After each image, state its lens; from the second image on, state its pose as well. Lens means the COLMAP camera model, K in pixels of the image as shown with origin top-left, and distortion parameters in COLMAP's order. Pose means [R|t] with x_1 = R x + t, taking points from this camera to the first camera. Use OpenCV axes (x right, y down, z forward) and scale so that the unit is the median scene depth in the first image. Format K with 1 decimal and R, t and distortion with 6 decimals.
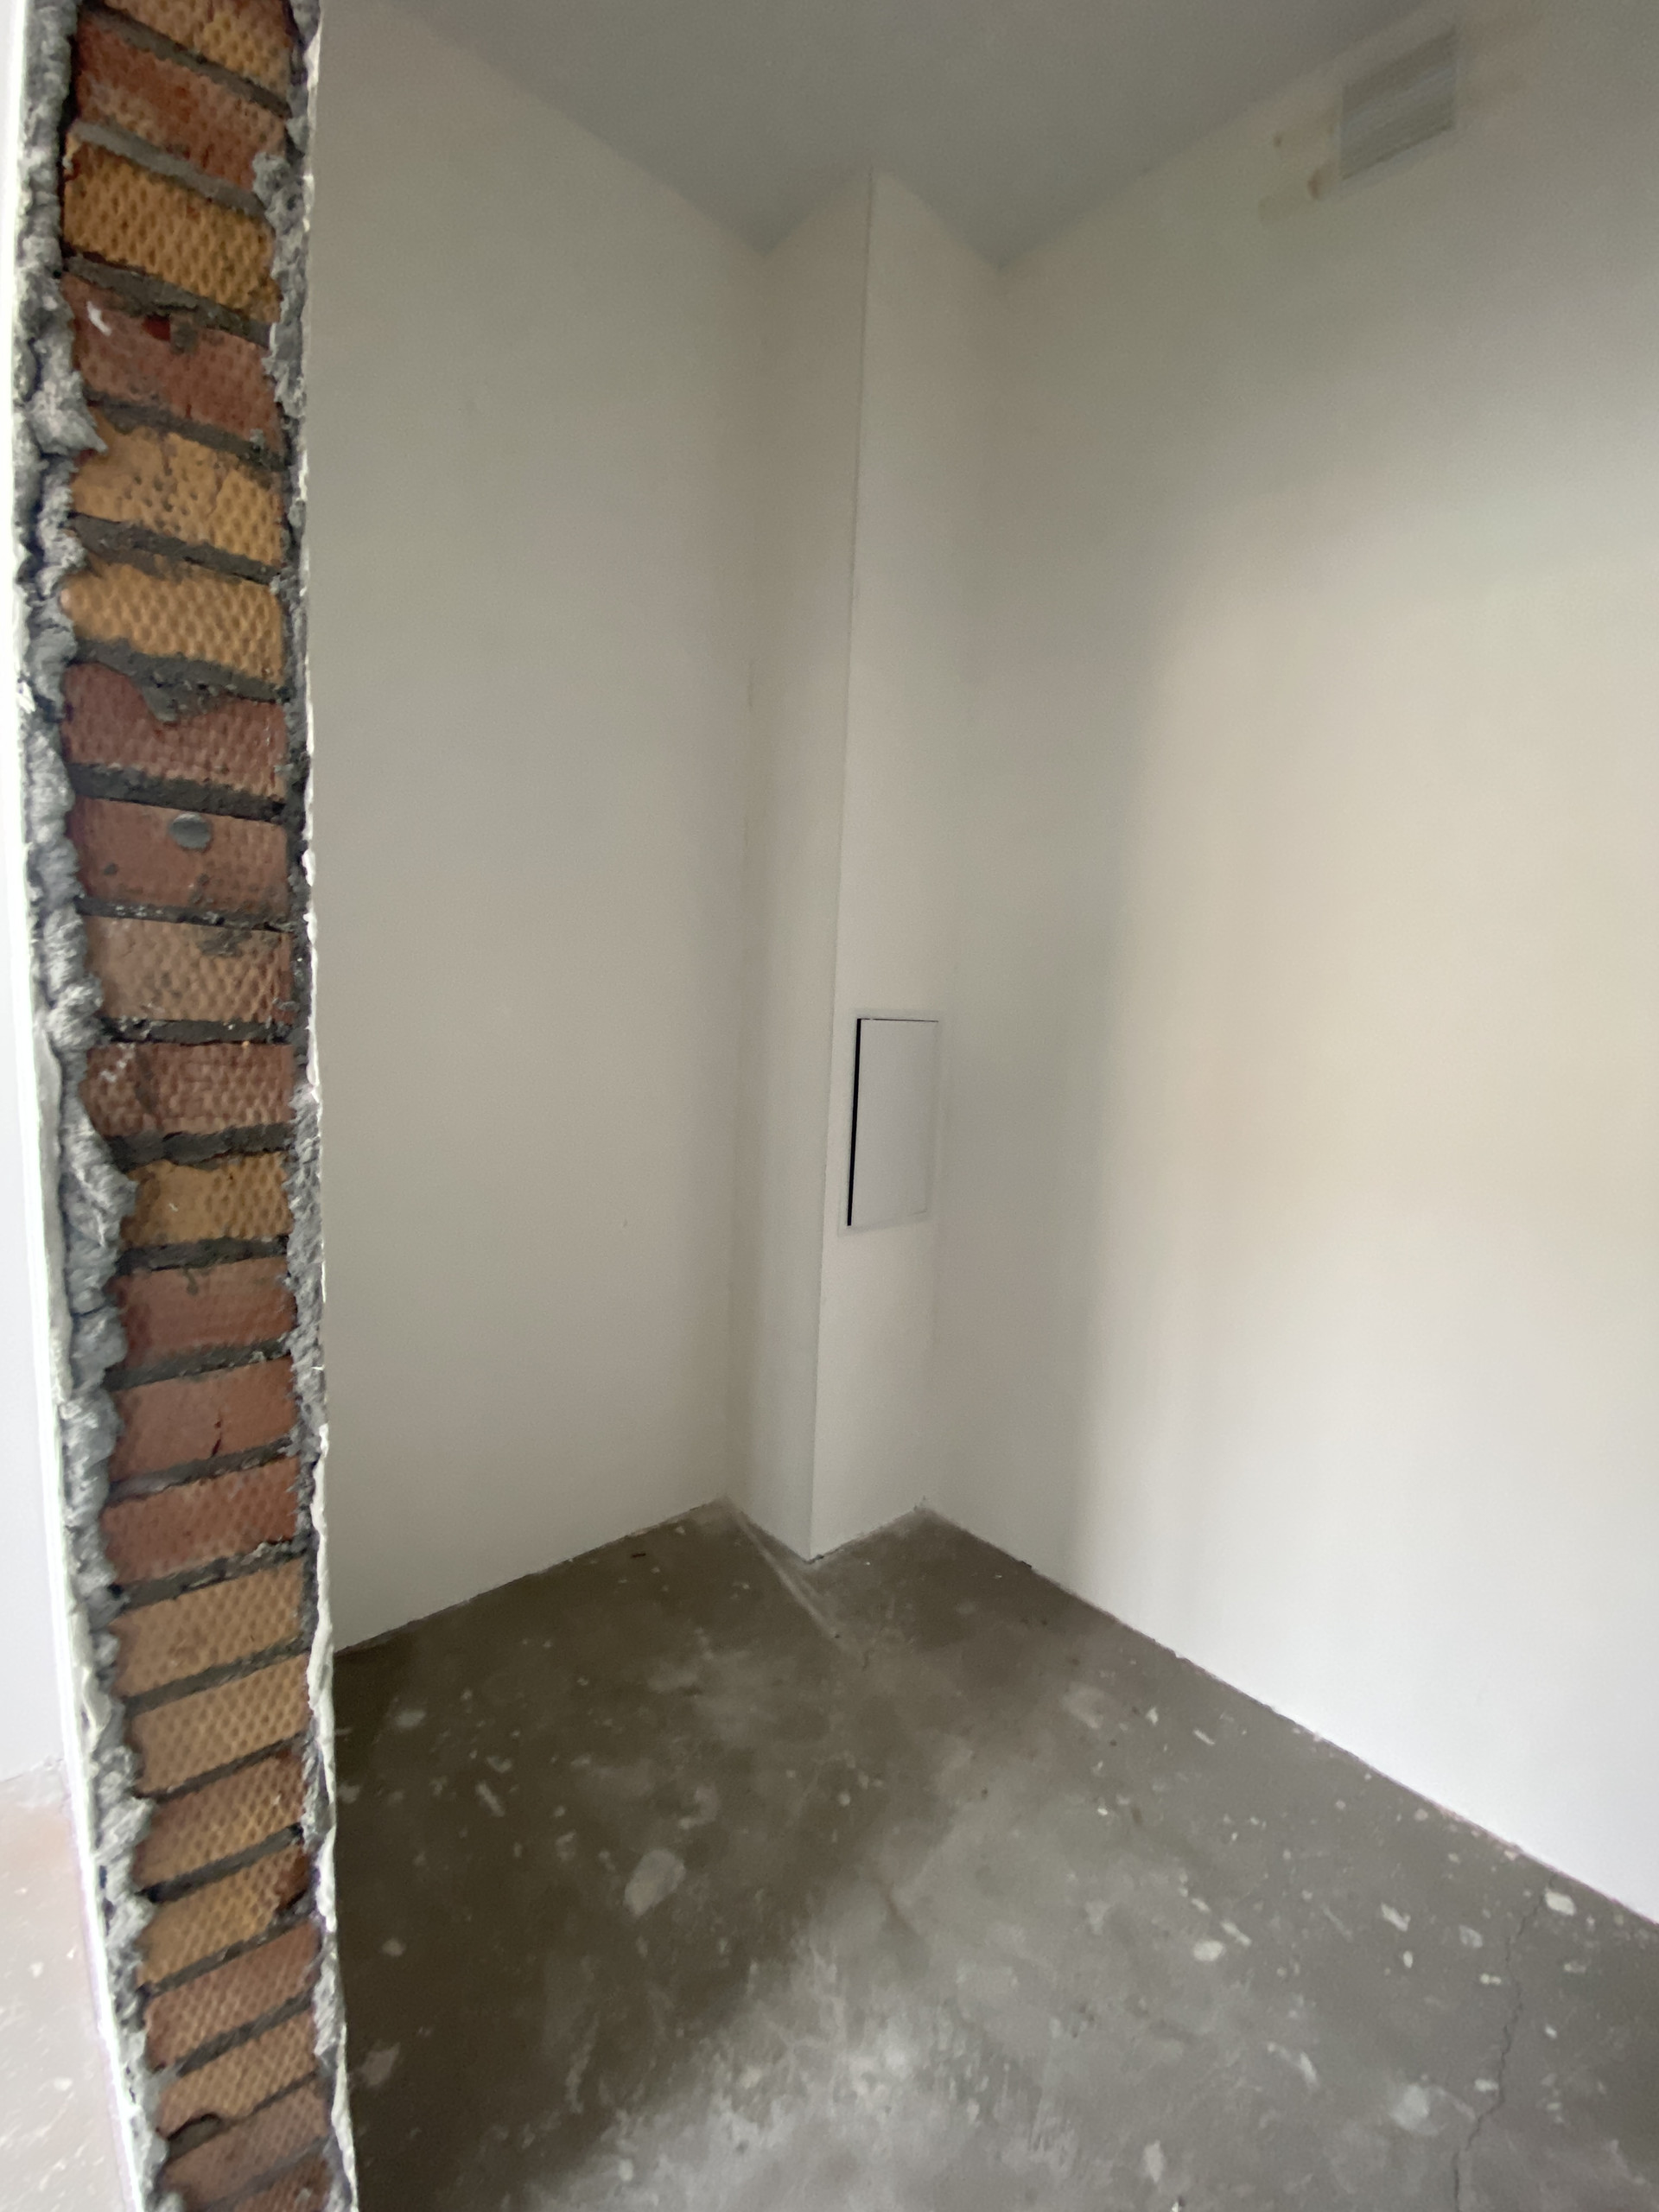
lens RADIAL K [[905.0, 0, 831.4], [0, 905.0, 1097.1], [0, 0, 1]] dist [0.015229, -0.016764]
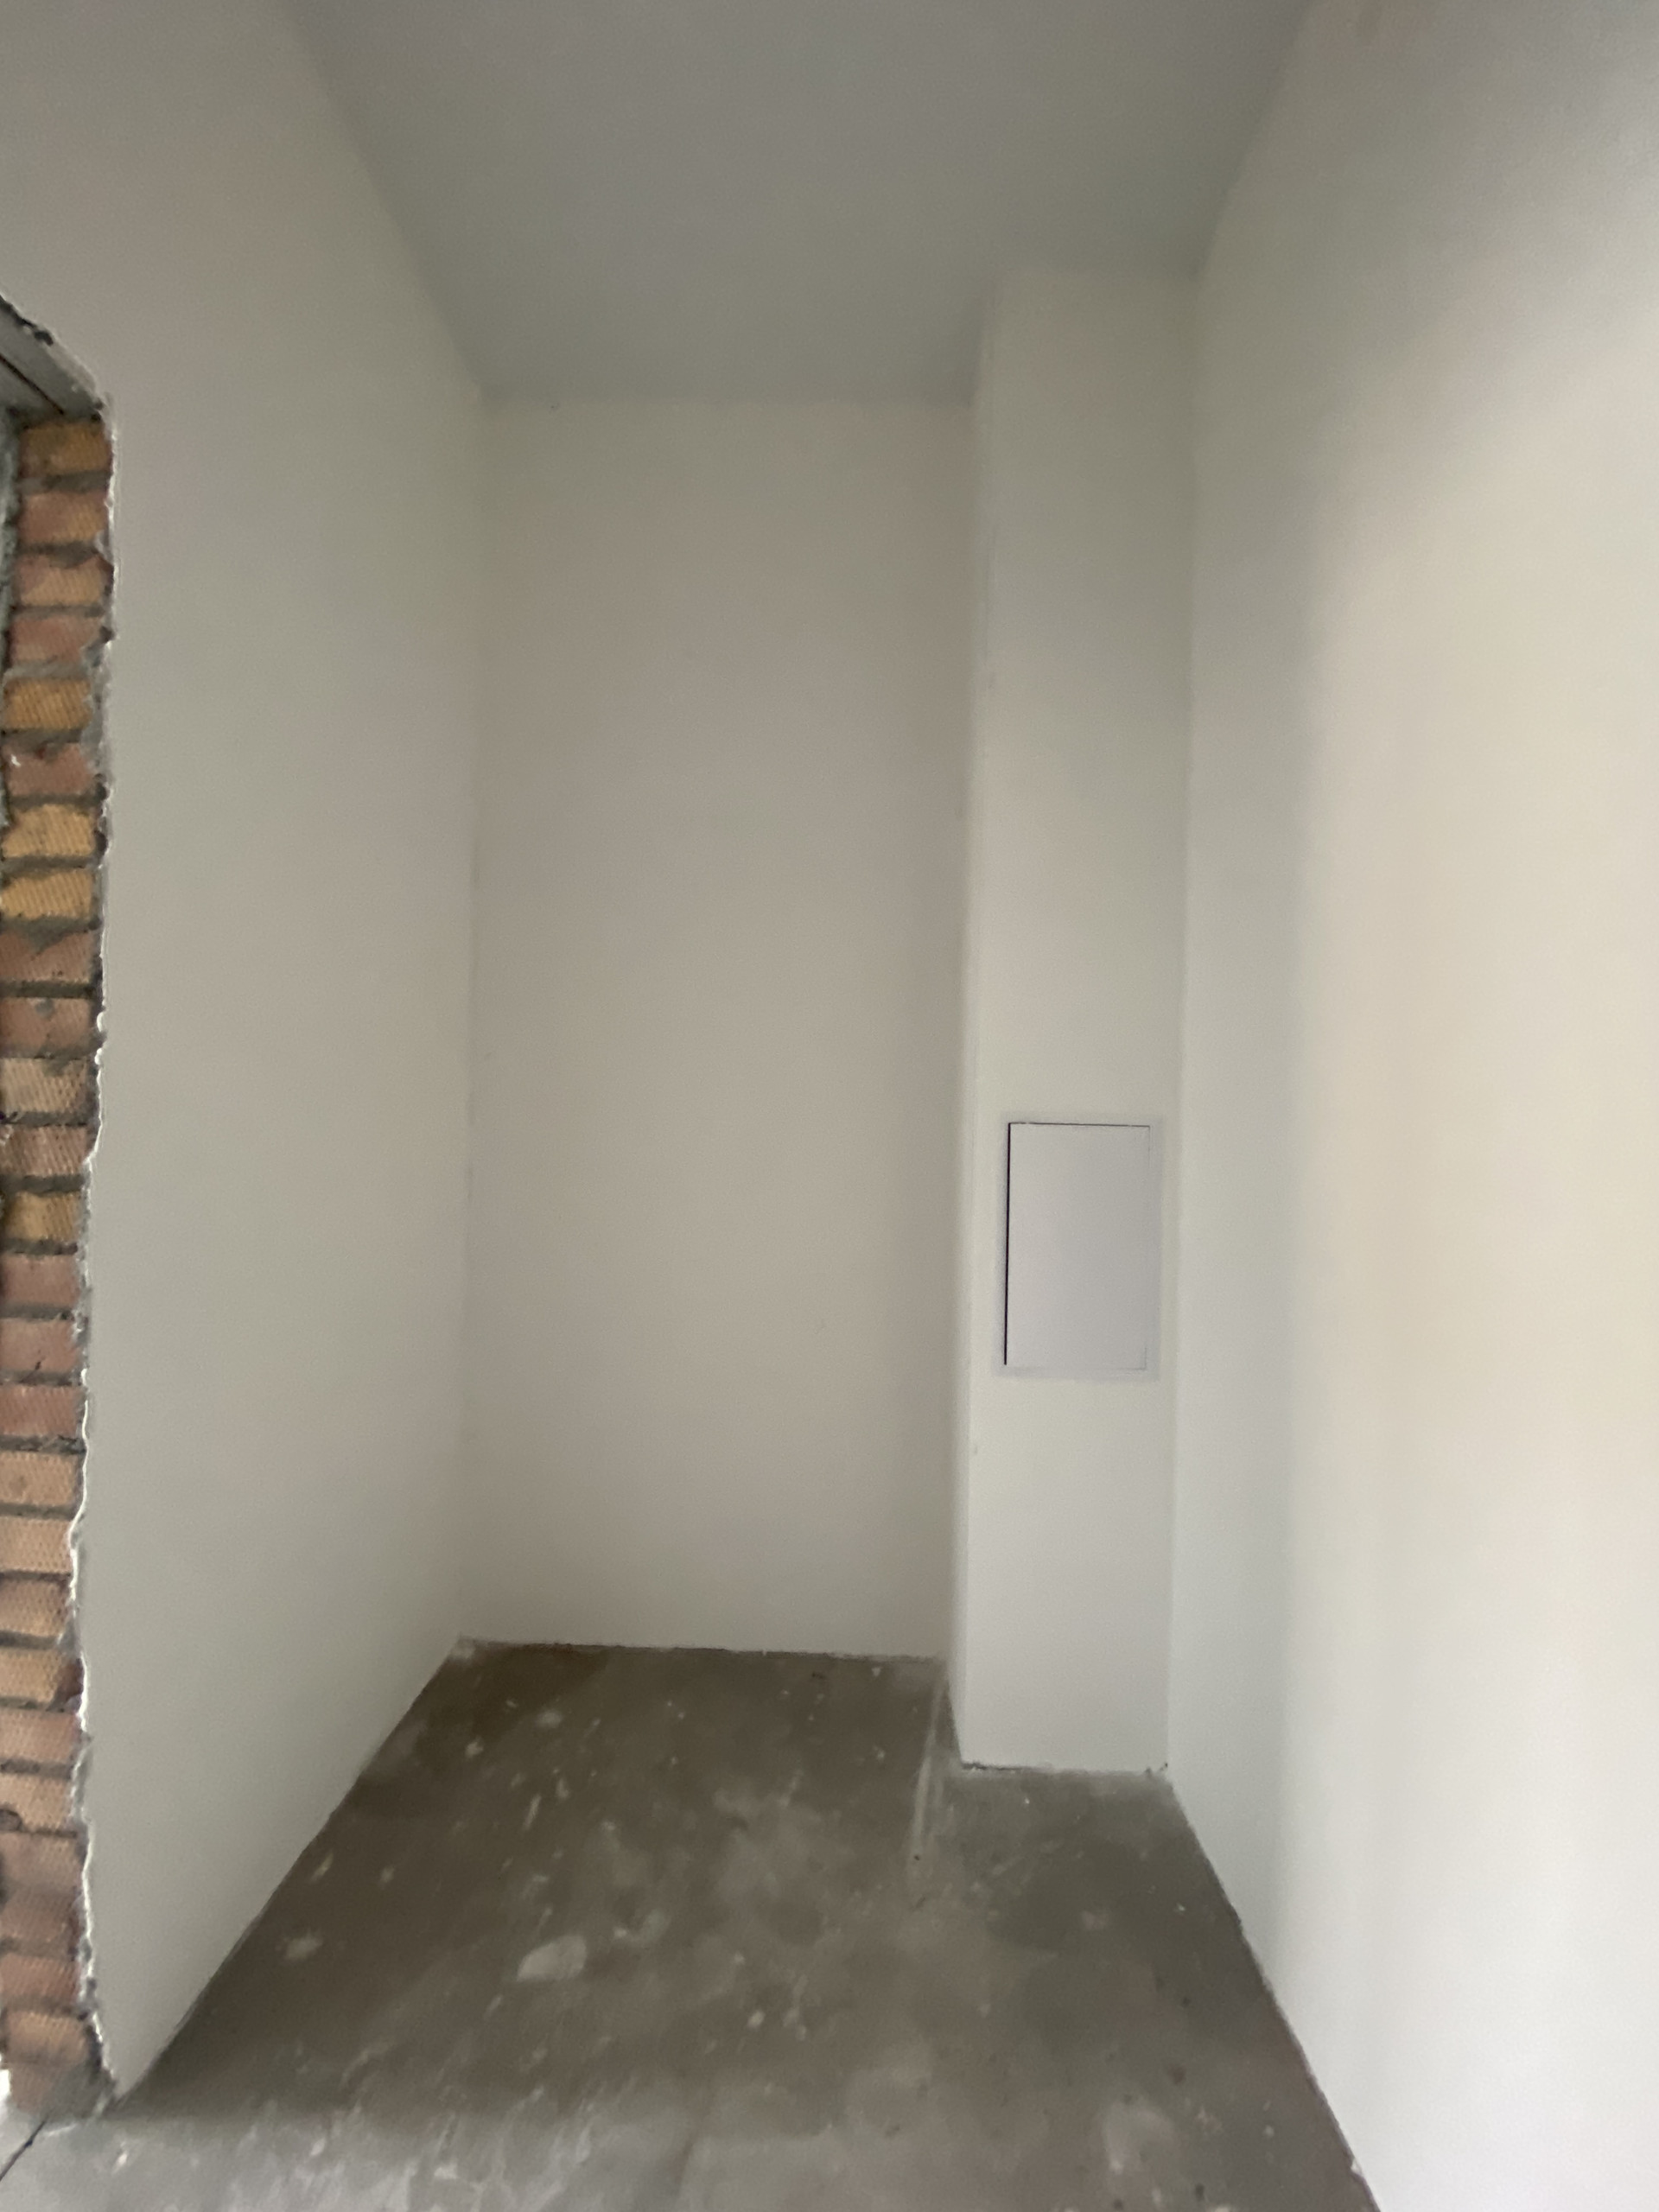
lens RADIAL K [[905.0, 0, 831.4], [0, 905.0, 1097.1], [0, 0, 1]] dist [0.015229, -0.016764]
pose [[0.733448, -0.030024, -0.679082, 0.958886], [-0.063836, 0.991566, -0.112787, -0.007697], [0.676742, 0.126073, 0.725346, 0.442905]]
